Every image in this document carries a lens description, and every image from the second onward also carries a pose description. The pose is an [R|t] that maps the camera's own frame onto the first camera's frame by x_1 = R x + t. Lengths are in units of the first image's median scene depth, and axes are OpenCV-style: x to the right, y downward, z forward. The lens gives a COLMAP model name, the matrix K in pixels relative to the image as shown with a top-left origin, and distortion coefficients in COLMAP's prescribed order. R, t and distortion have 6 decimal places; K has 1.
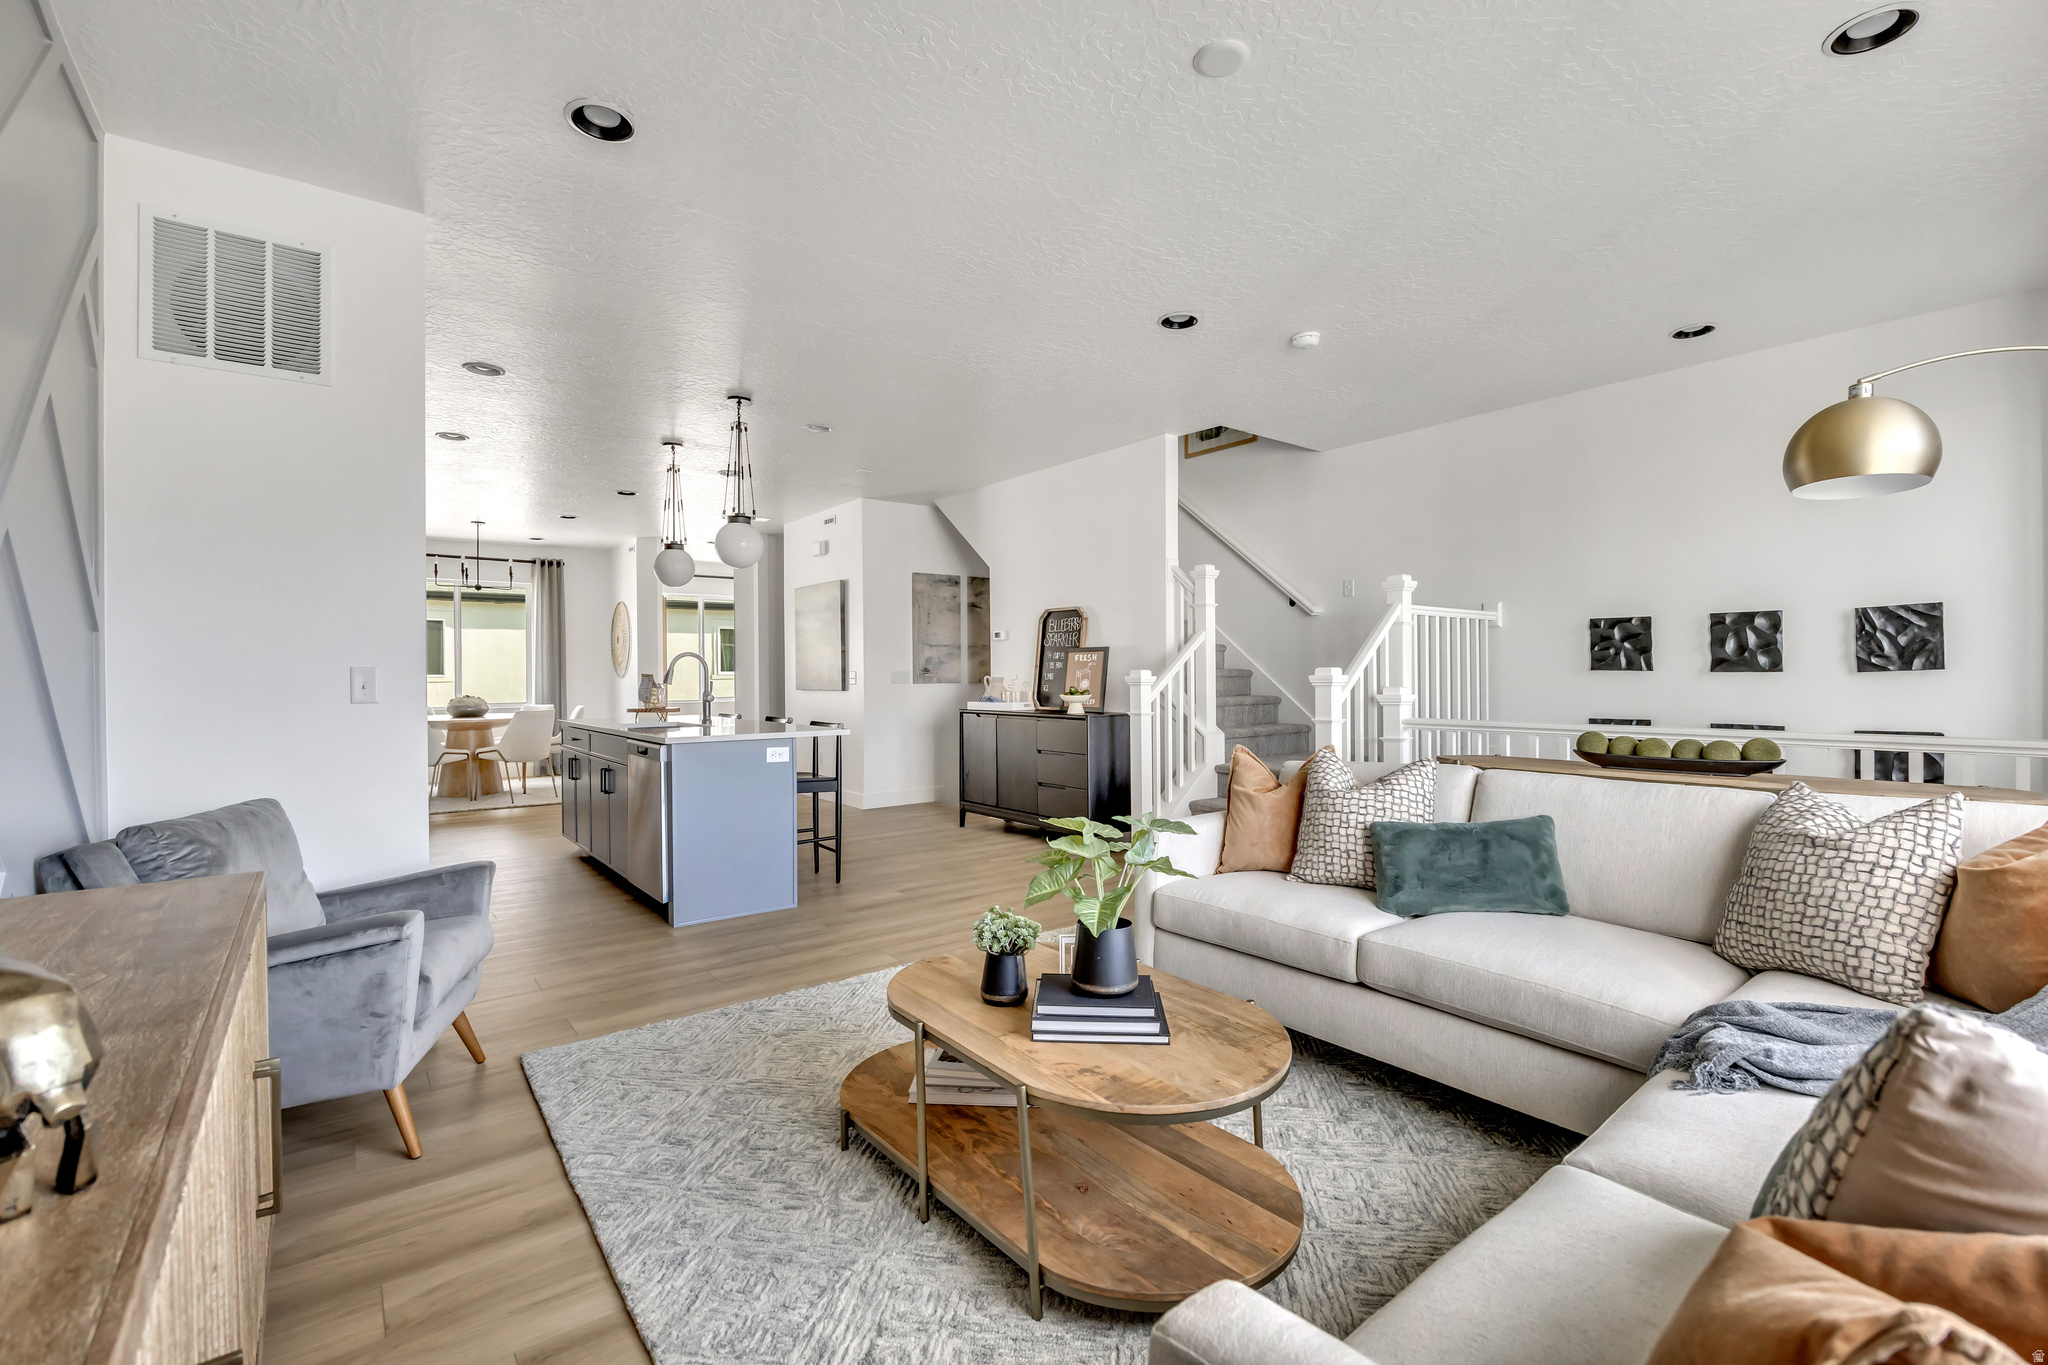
lens RADIAL K [[878.8, 0, 1024.0], [0, 878.8, 682.5], [0, 0, 1]] dist [-0.016651, 0.000059]
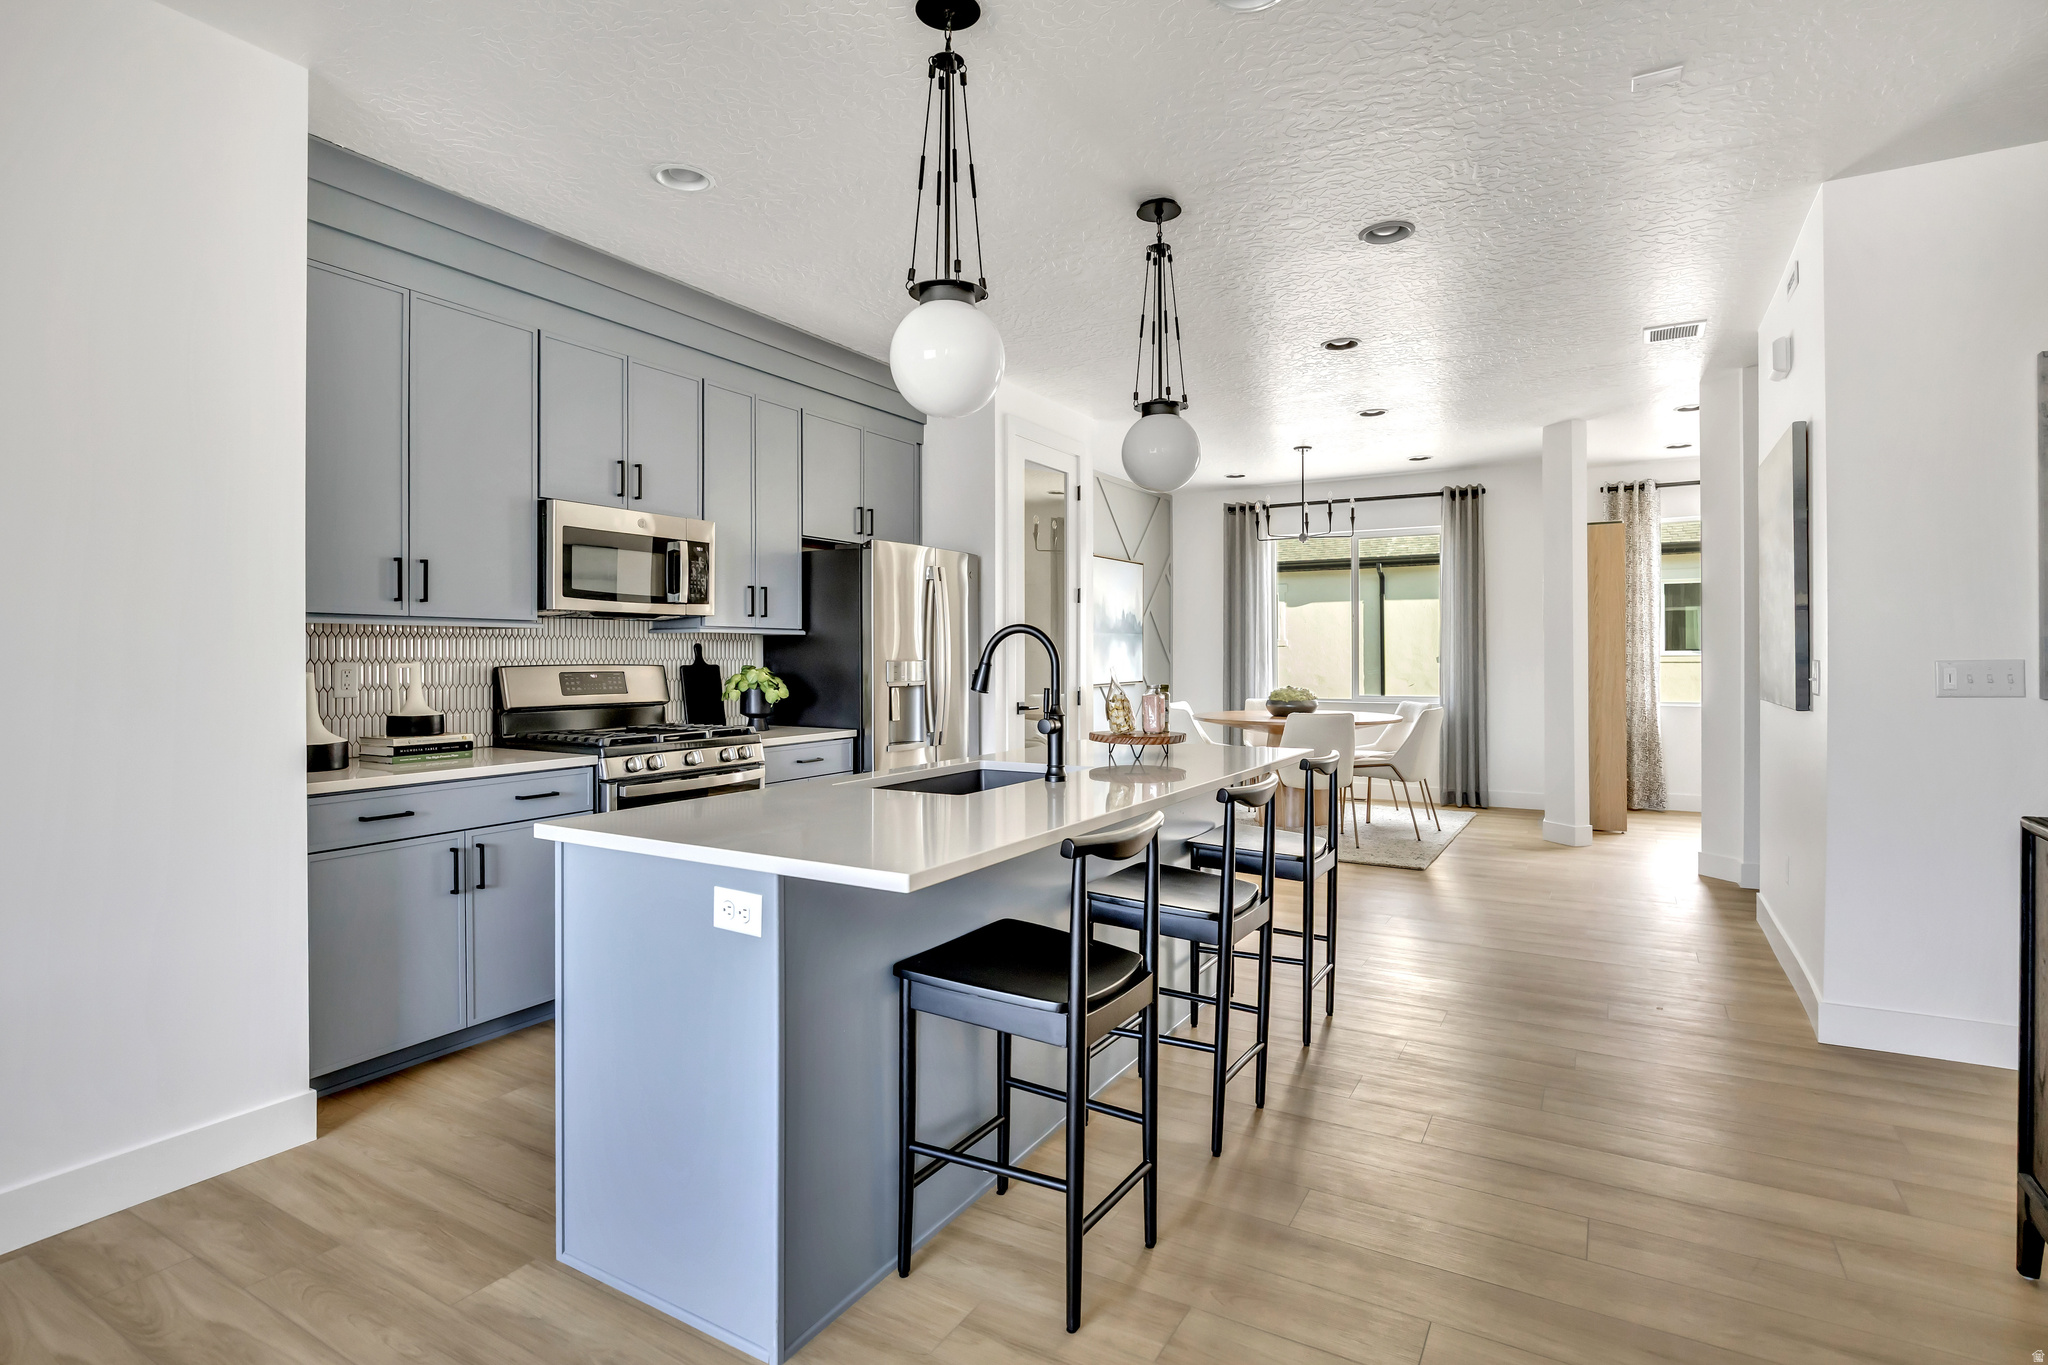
lens RADIAL K [[1009.1, 0, 1031.6], [0, 1009.1, 660.0], [0, 0, 1]] dist [-0.011499, 0.000008]
pose [[0.367430, 0.006724, -0.930027, 0.070580], [-0.006770, 0.999967, 0.004555, -0.010820], [0.930027, 0.004623, 0.367463, 0.486460]]
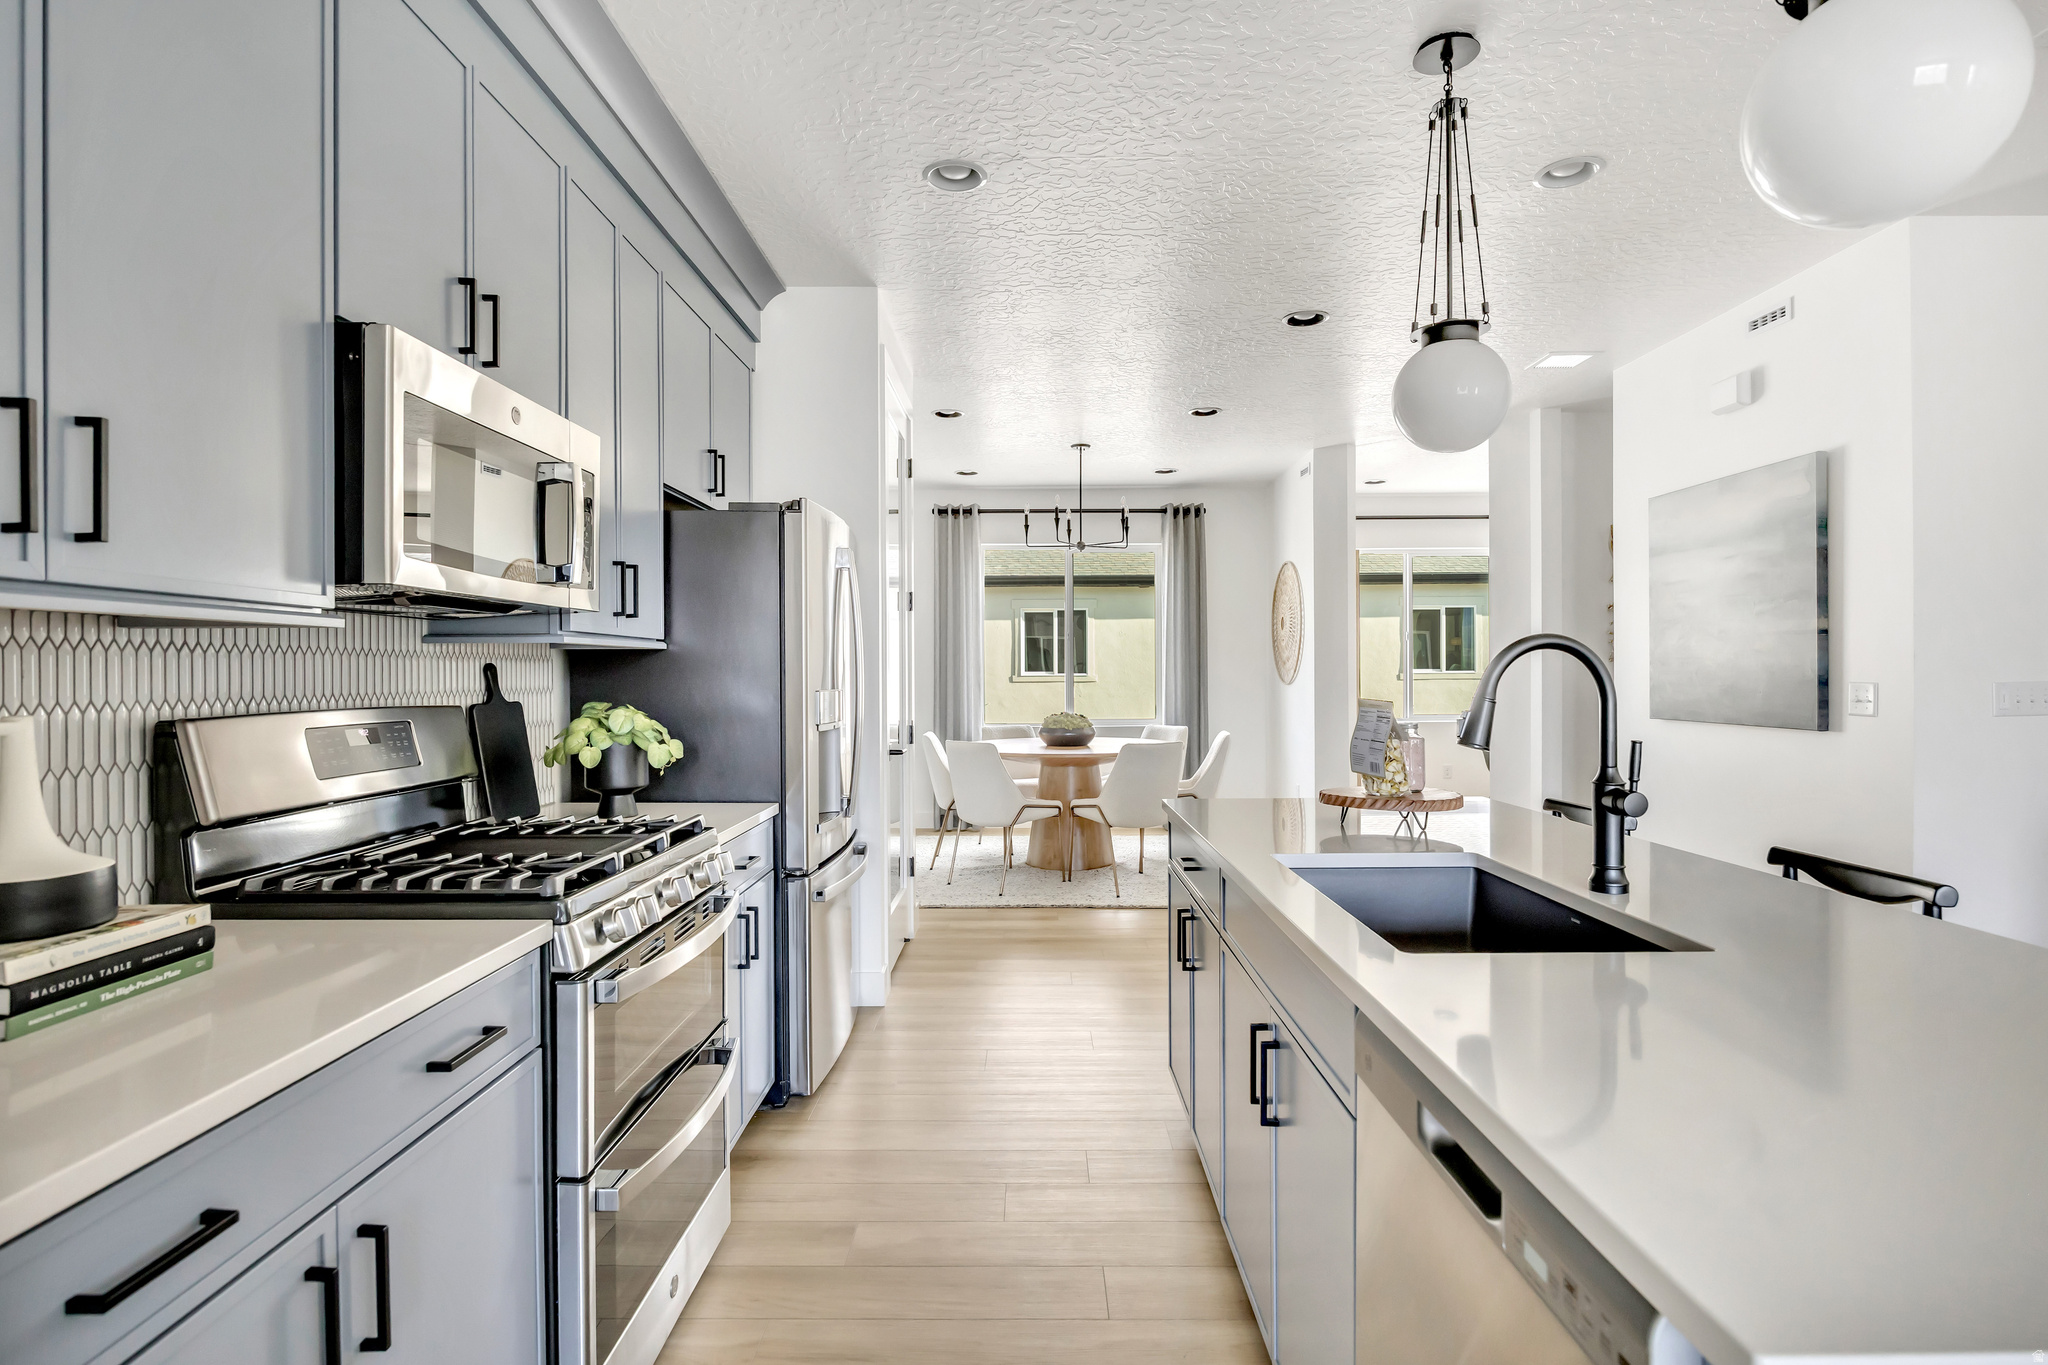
lens RADIAL K [[1009.8, 0, 1024.0], [0, 1009.8, 682.5], [0, 0, 1]] dist [-0.017261, 0.000062]
pose [[0.780285, 0.005336, -0.625402, -0.189477], [-0.002234, 0.999981, 0.005744, -0.012460], [0.625420, -0.003085, 0.780282, 0.389015]]
